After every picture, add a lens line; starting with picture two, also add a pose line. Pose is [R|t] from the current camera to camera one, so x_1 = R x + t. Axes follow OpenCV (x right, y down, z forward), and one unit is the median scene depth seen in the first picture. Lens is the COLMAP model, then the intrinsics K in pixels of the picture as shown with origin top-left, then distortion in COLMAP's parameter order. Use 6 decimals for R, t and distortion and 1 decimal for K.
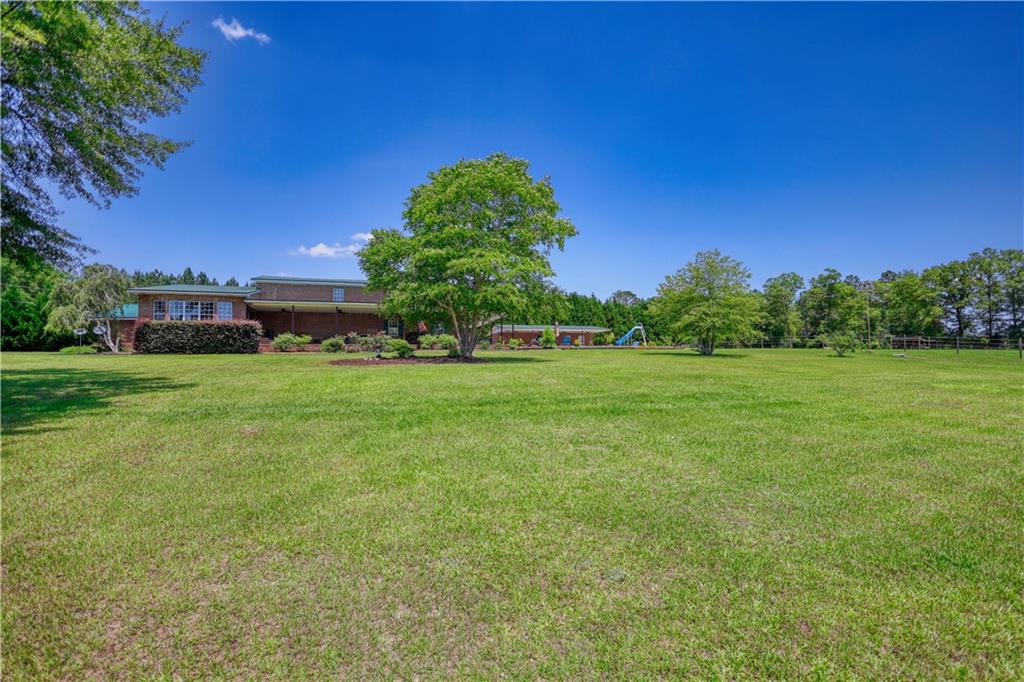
lens RADIAL K [[467.7, 0, 516.8], [0, 467.7, 341.5], [0, 0, 1]] dist [0.001710, 0.000052]
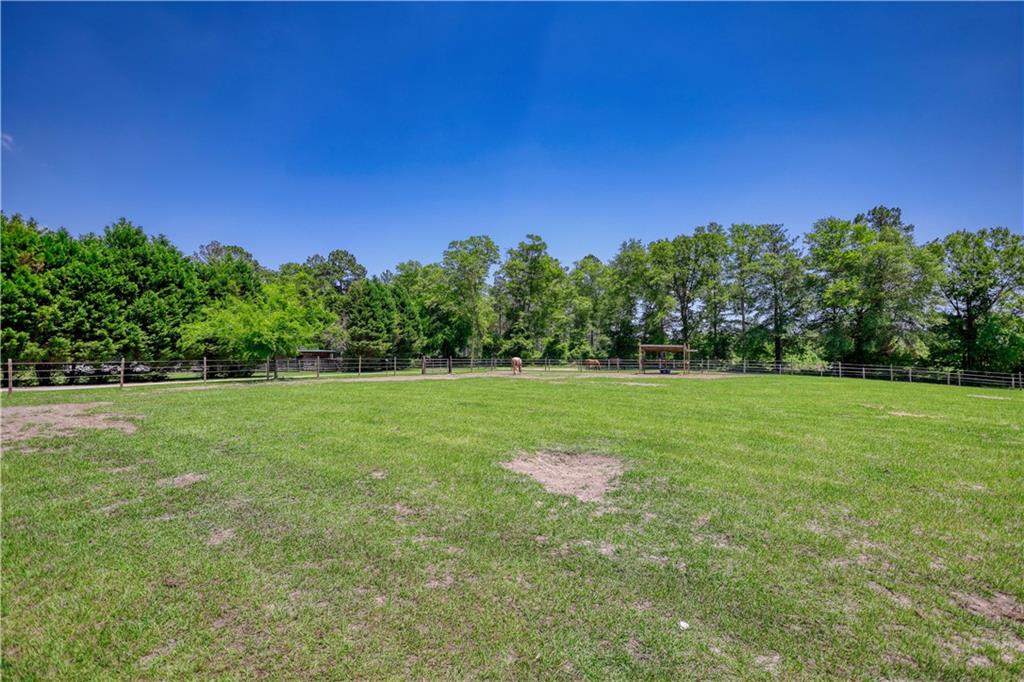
lens RADIAL K [[467.7, 0, 516.8], [0, 467.7, 341.5], [0, 0, 1]] dist [0.001710, 0.000052]
pose [[0.828258, 0.014812, 0.560151, 0.999512], [-0.027516, 0.999520, 0.014256, -0.044531], [-0.559671, -0.027221, 0.828268, 1.642110]]
